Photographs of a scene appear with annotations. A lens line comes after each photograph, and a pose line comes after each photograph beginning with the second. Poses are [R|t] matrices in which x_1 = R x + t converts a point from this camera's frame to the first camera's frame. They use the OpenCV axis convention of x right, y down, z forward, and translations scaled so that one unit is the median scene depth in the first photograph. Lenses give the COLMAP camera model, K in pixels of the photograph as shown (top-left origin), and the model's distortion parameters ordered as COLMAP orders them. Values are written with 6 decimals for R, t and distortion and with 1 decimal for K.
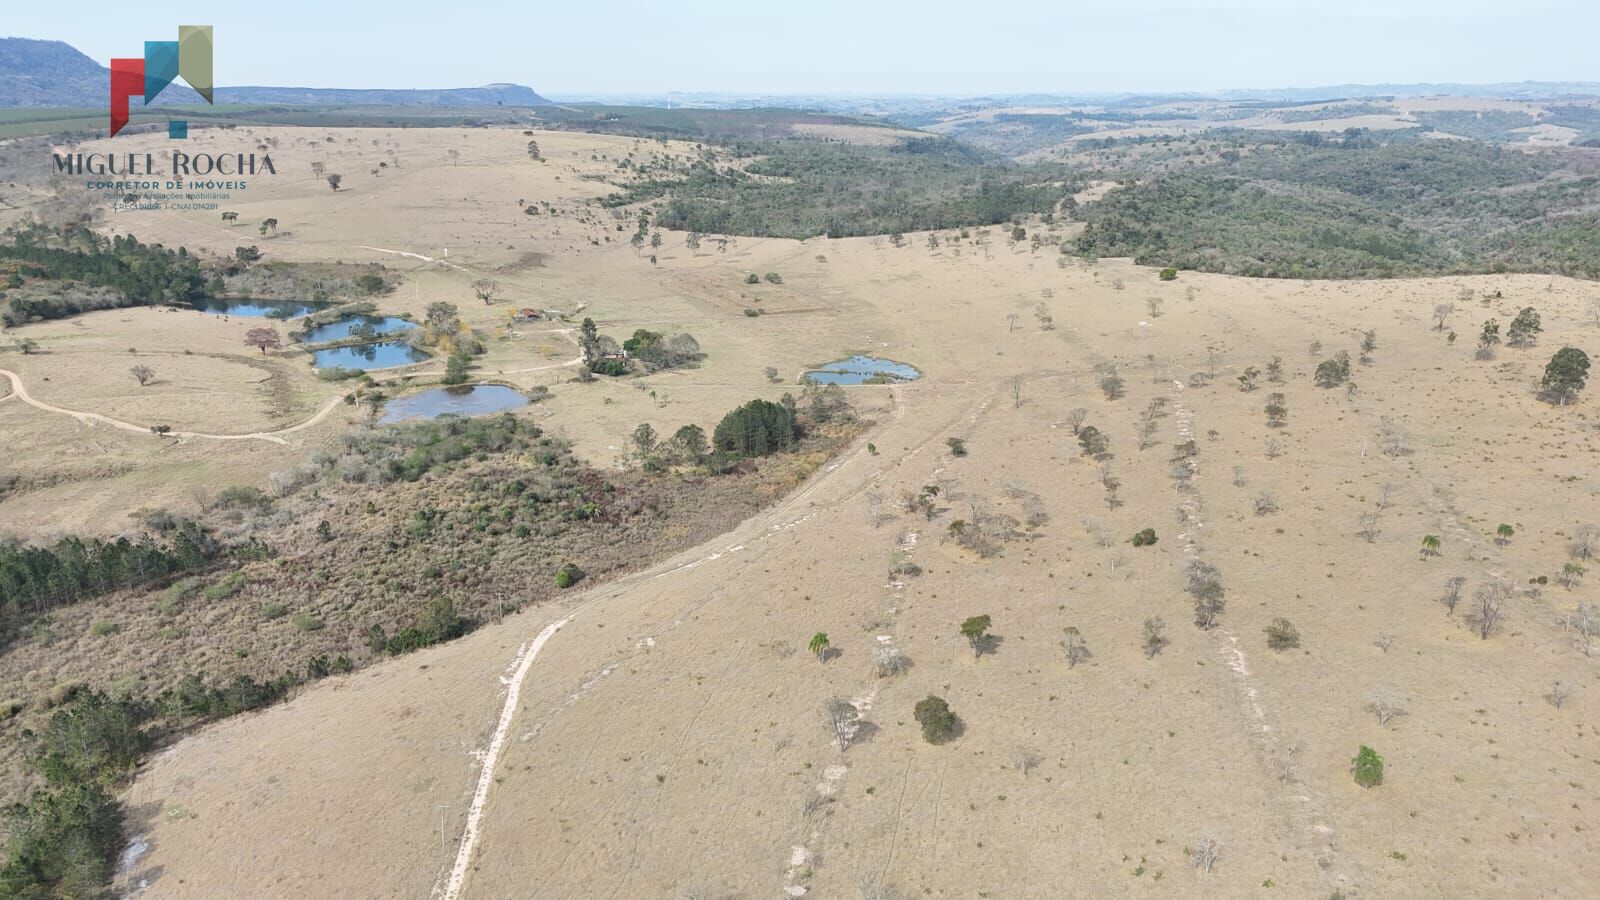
lens RADIAL K [[1175.7, 0, 804.9], [0, 1175.7, 465.2], [0, 0, 1]] dist [0.076234, -0.073445]
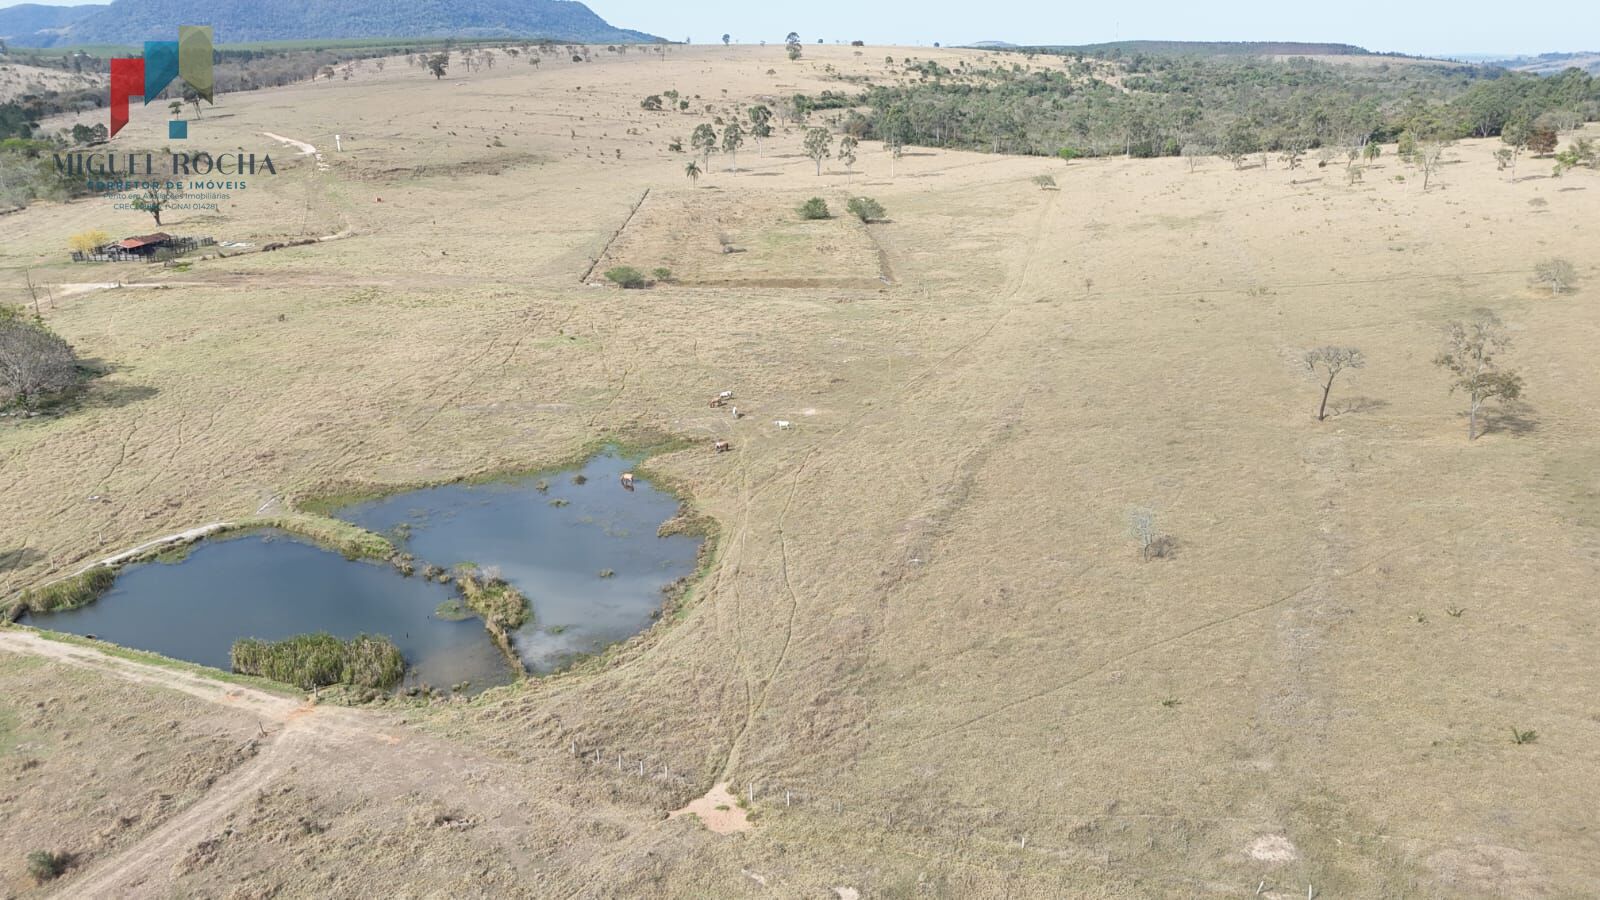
lens RADIAL K [[1175.7, 0, 800.7], [0, 1175.7, 452.7], [0, 0, 1]] dist [0.076234, -0.073445]
pose [[0.915564, 0.121828, -0.383276, 0.126685], [-0.116868, 0.992484, 0.036298, -0.075993], [0.384818, 0.011559, 0.922920, 0.543986]]
